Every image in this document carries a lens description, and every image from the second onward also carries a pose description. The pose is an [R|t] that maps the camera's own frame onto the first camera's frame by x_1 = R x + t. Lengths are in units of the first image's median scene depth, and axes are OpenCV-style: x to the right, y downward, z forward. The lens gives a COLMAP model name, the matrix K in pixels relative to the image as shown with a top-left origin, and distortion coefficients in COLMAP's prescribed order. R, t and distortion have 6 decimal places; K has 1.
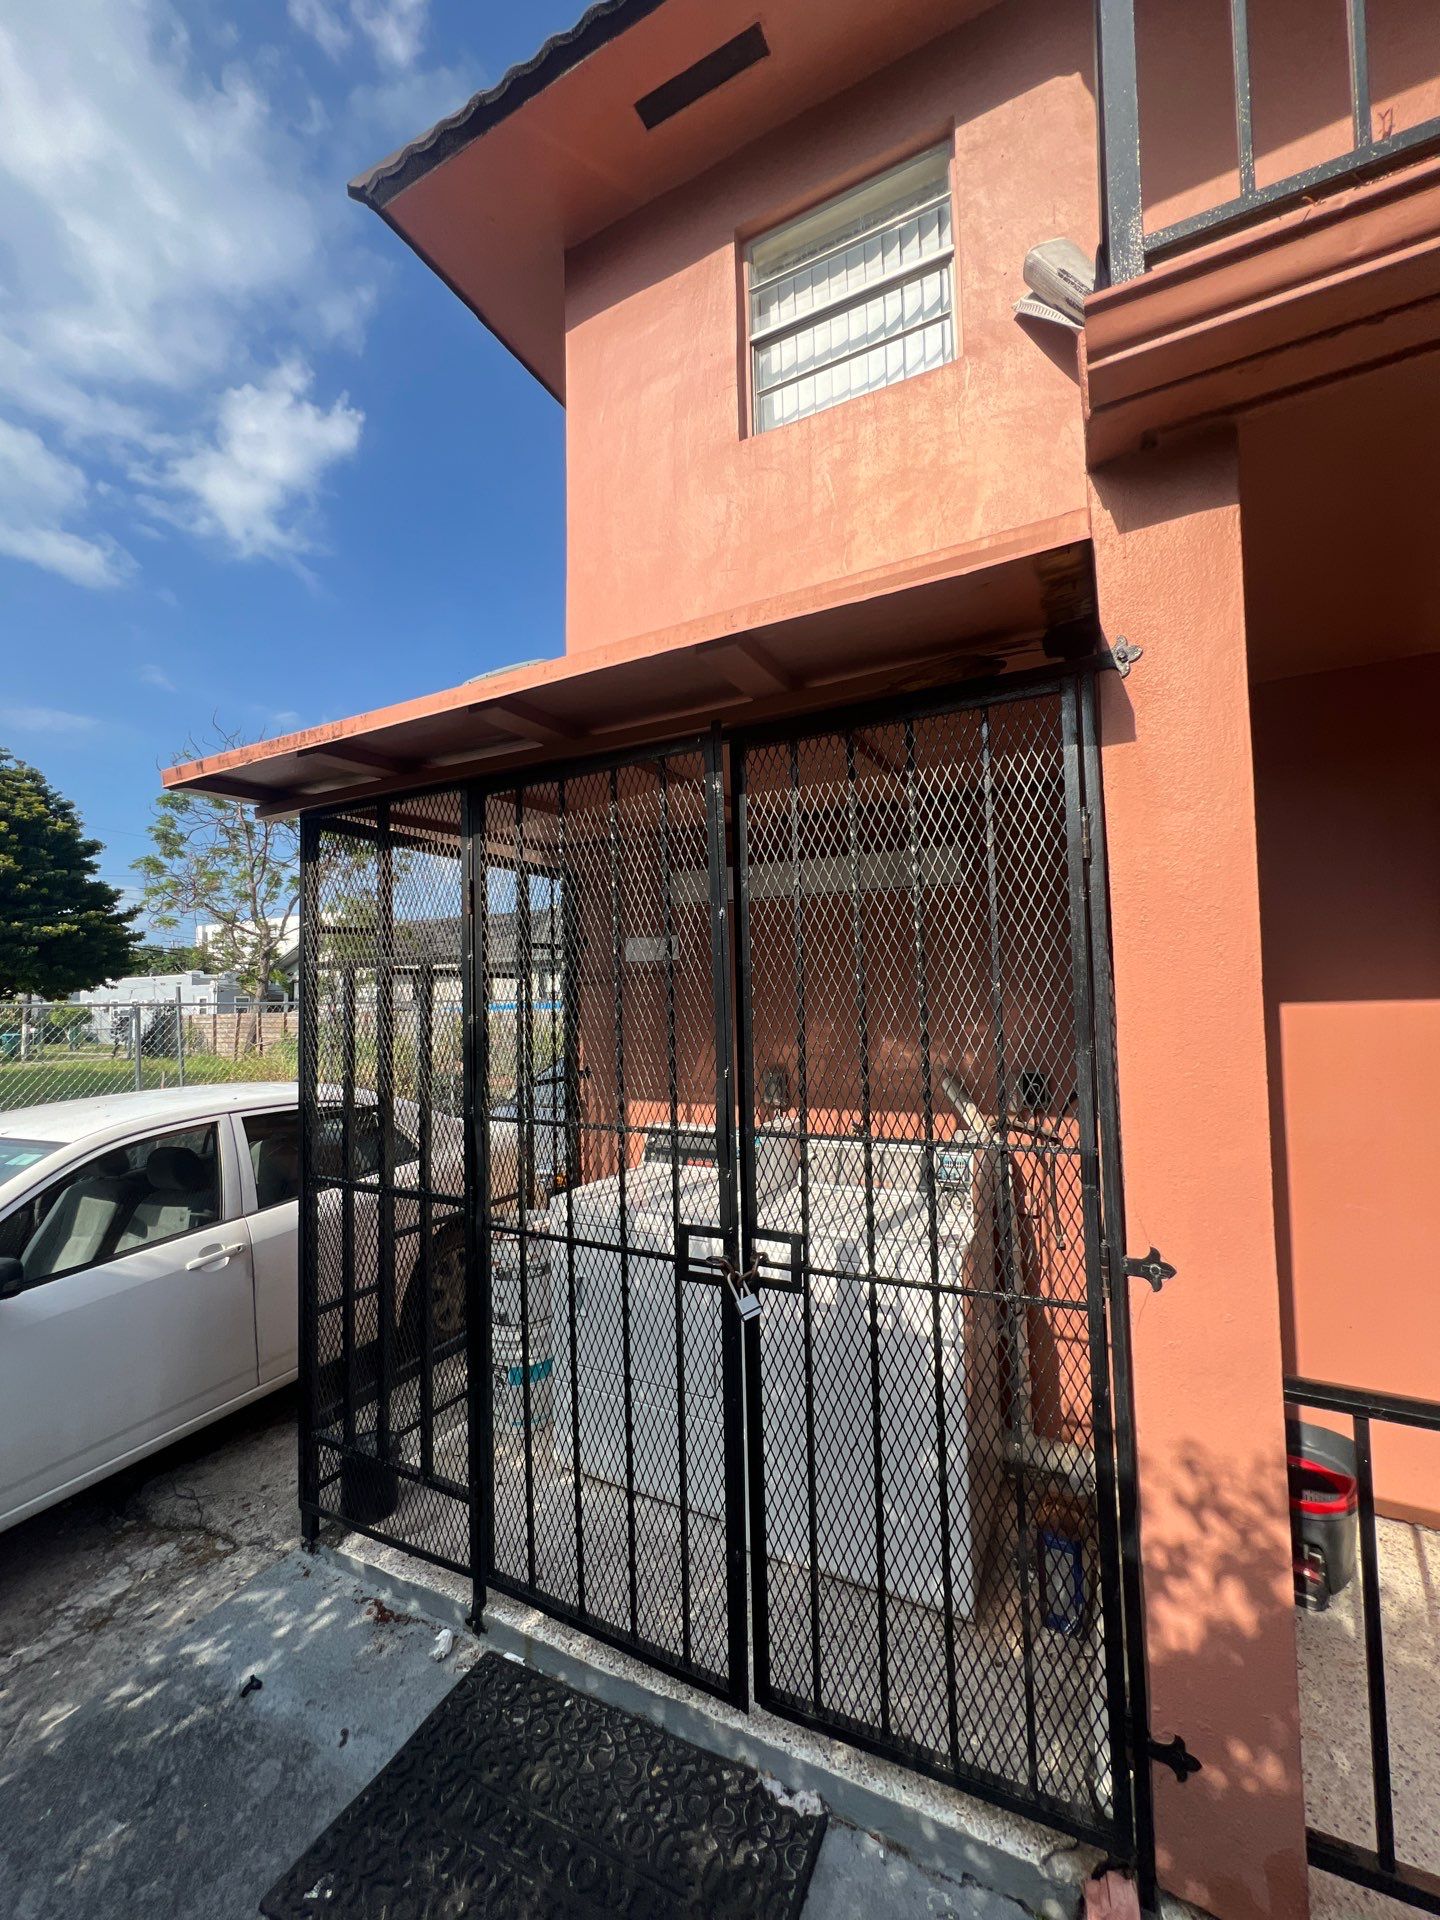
lens RADIAL K [[773.8, 0, 719.2], [0, 773.8, 963.7], [0, 0, 1]] dist [0.001957, -0.000068]
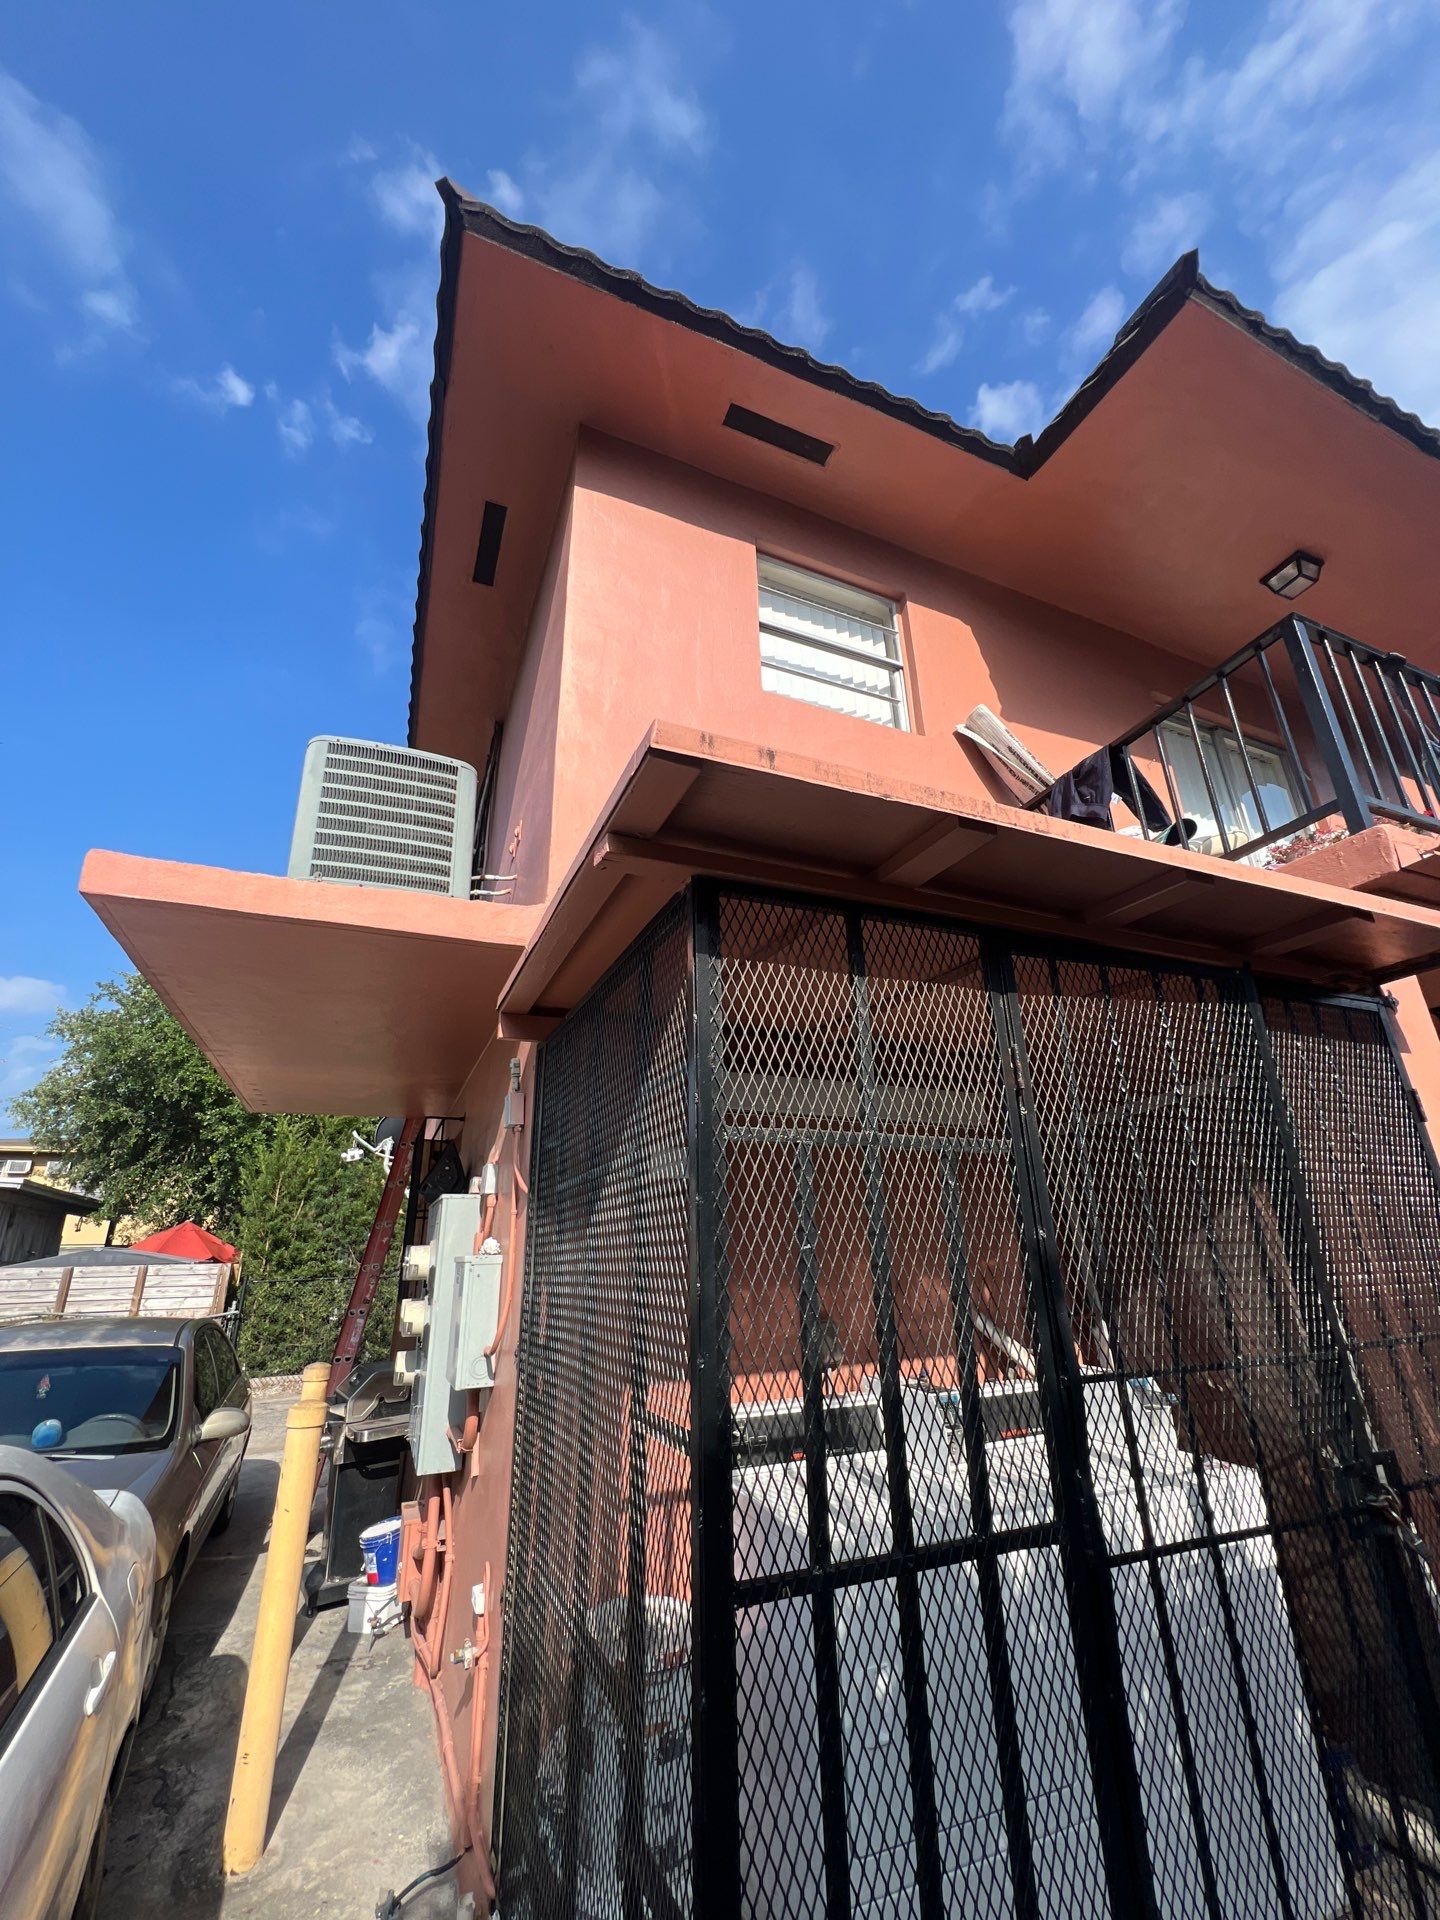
lens RADIAL K [[773.8, 0, 719.2], [0, 773.8, 963.7], [0, 0, 1]] dist [0.001957, -0.000068]
pose [[0.634332, 0.268981, 0.724757, -0.762327], [-0.007345, 0.939571, -0.342276, 0.065211], [-0.773026, 0.211794, 0.597975, 0.528314]]
